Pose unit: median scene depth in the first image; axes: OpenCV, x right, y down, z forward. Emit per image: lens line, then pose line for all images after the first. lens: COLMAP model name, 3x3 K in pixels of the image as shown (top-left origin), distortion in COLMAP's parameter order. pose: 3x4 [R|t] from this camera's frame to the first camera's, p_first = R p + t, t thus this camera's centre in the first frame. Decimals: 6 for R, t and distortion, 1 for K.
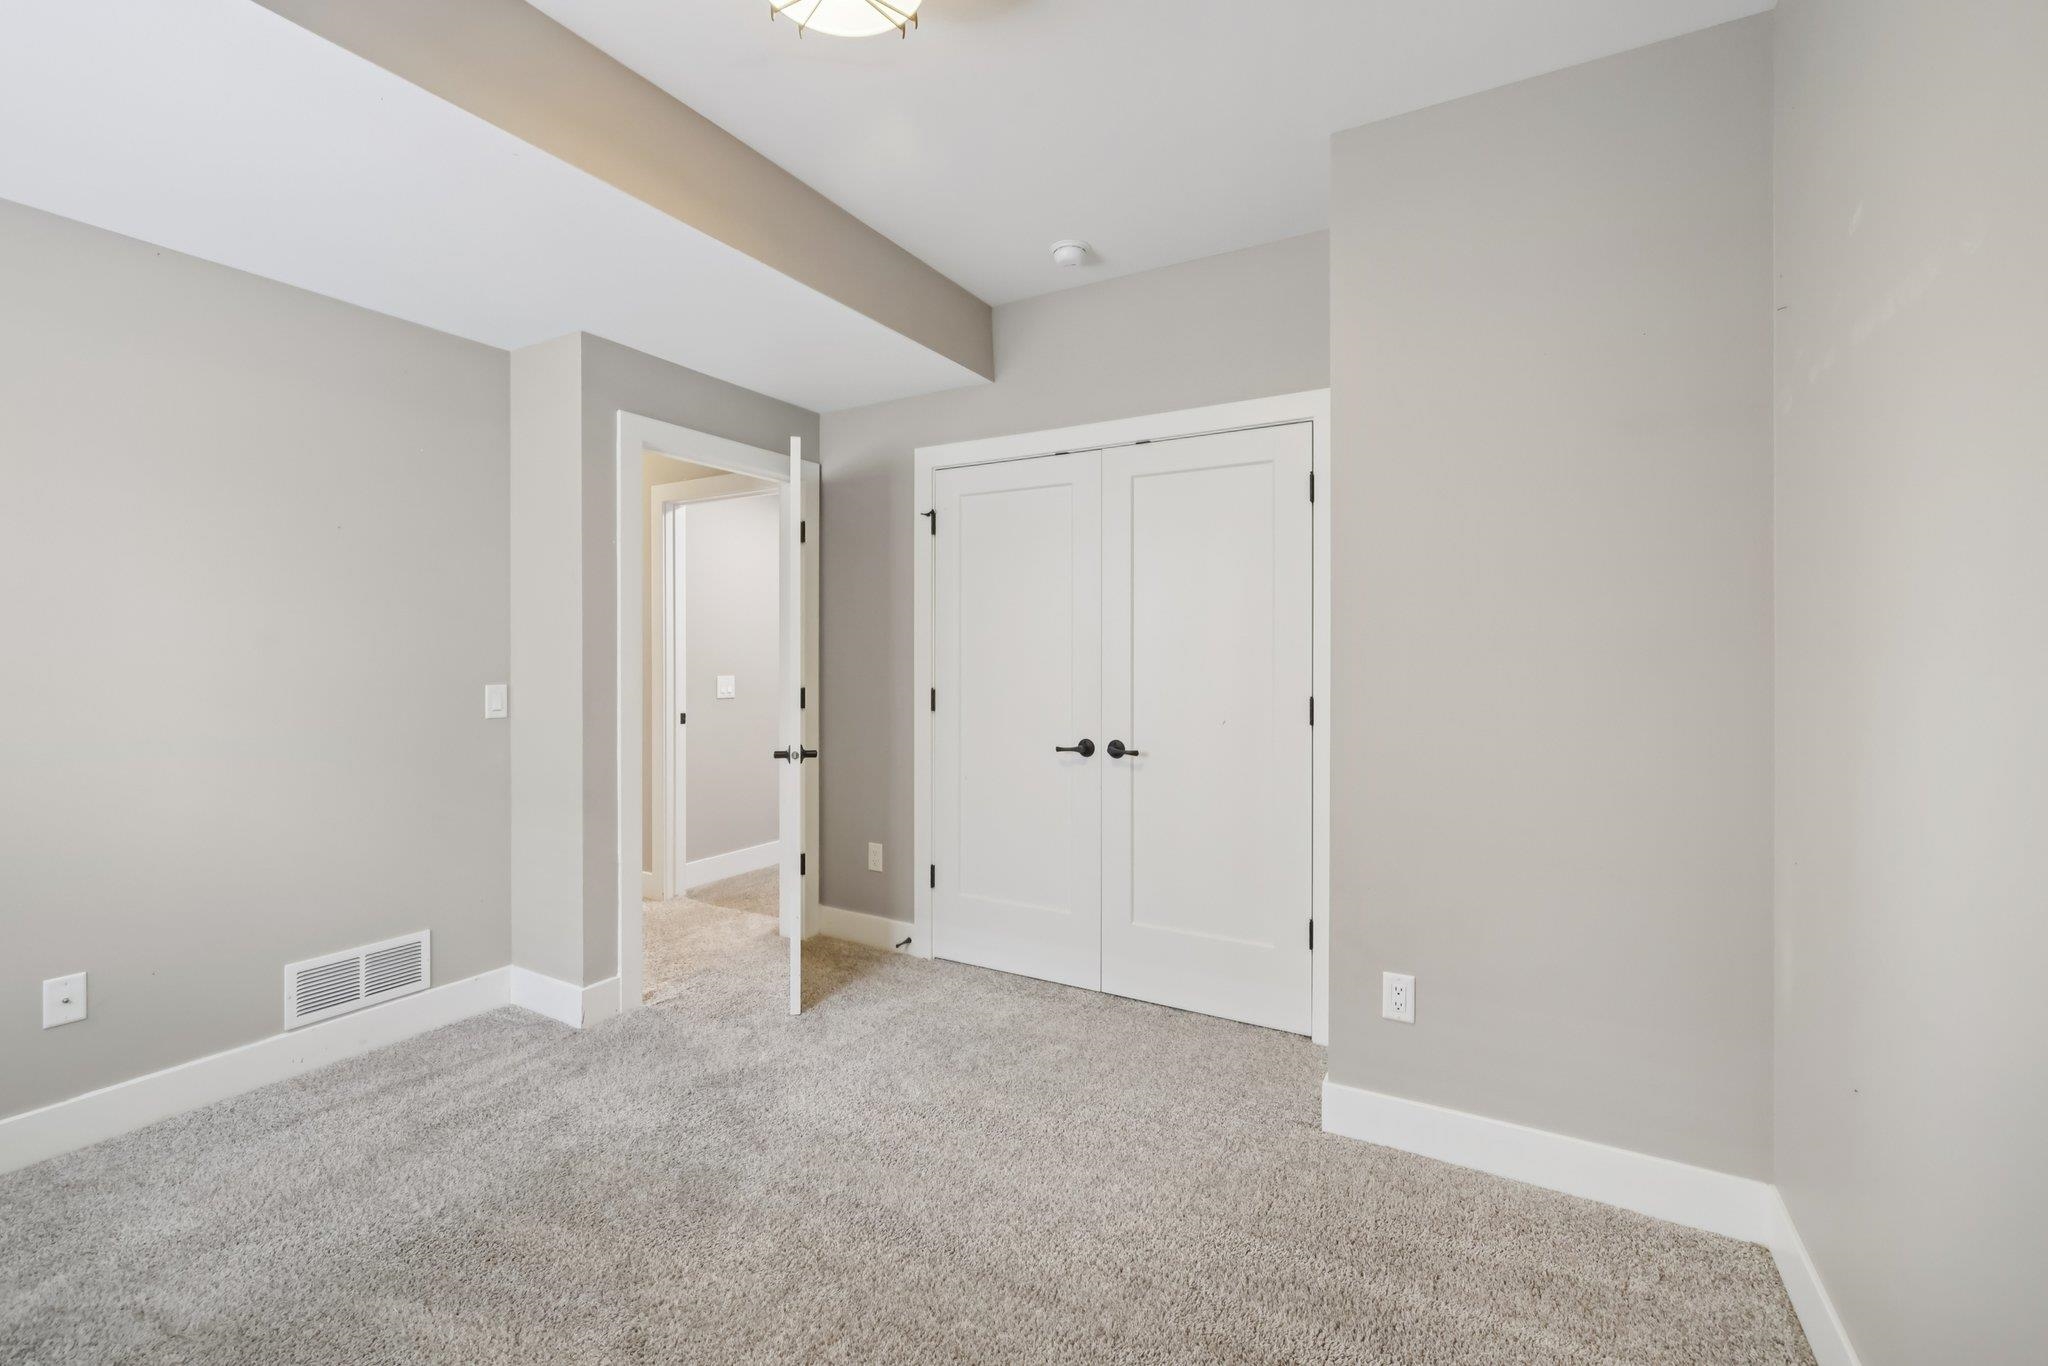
lens RADIAL K [[874.2, 0, 1016.3], [0, 874.2, 664.9], [0, 0, 1]] dist [0.000037, 0.000358]
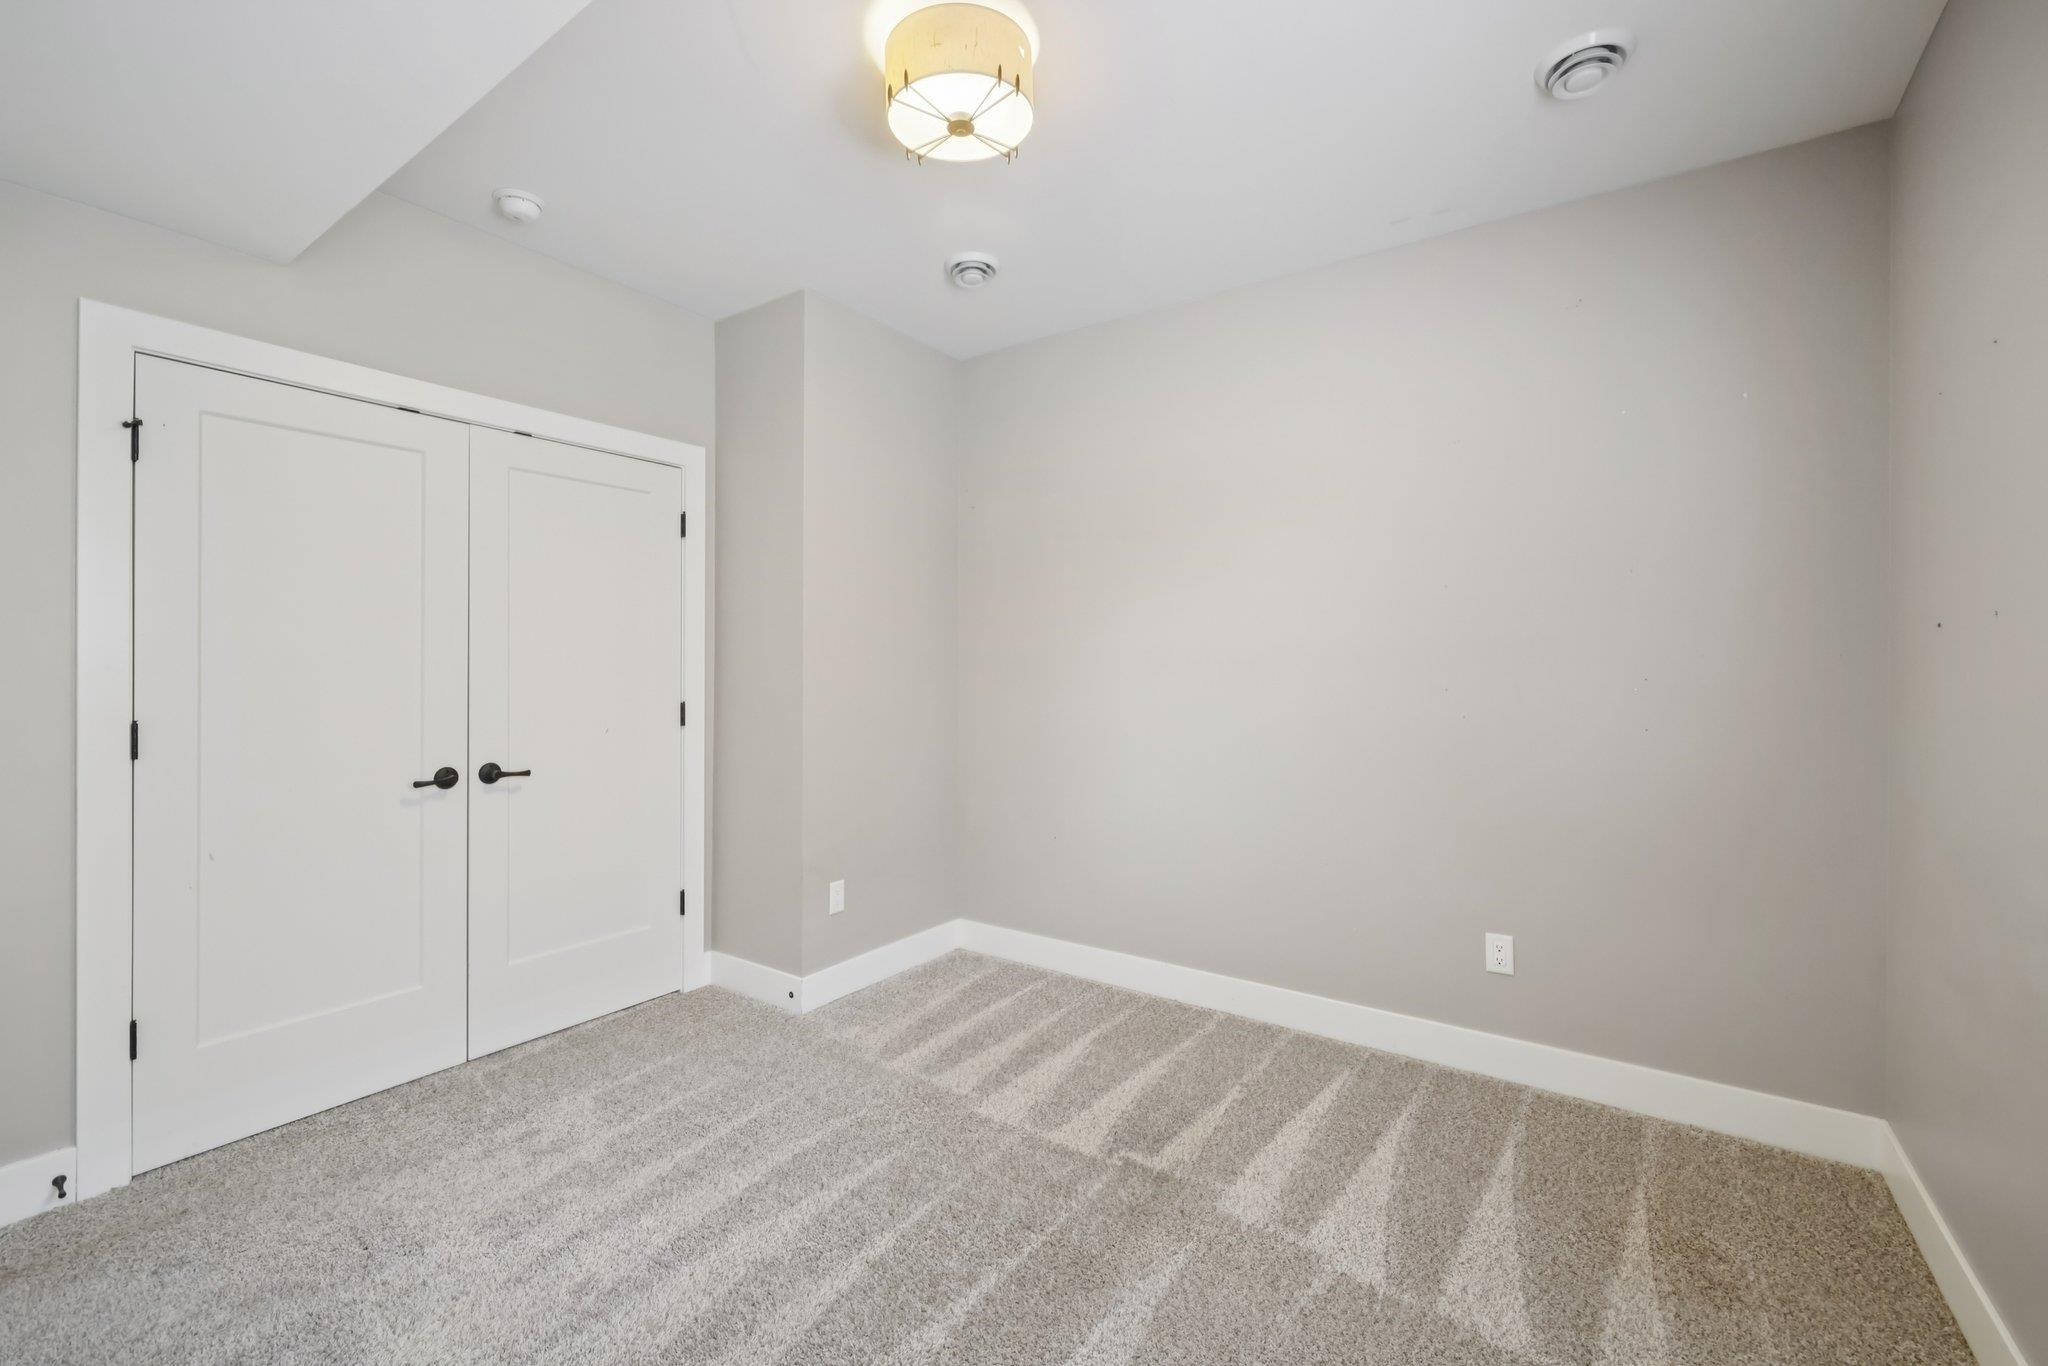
lens RADIAL K [[857.1, 0, 1024.0], [0, 857.1, 683.0], [0, 0, 1]] dist [0.000042, 0.000426]
pose [[0.081854, -0.018296, 0.996476, -0.690021], [0.006879, 0.999818, 0.017792, -0.005670], [-0.996621, 0.005399, 0.081965, 0.393226]]
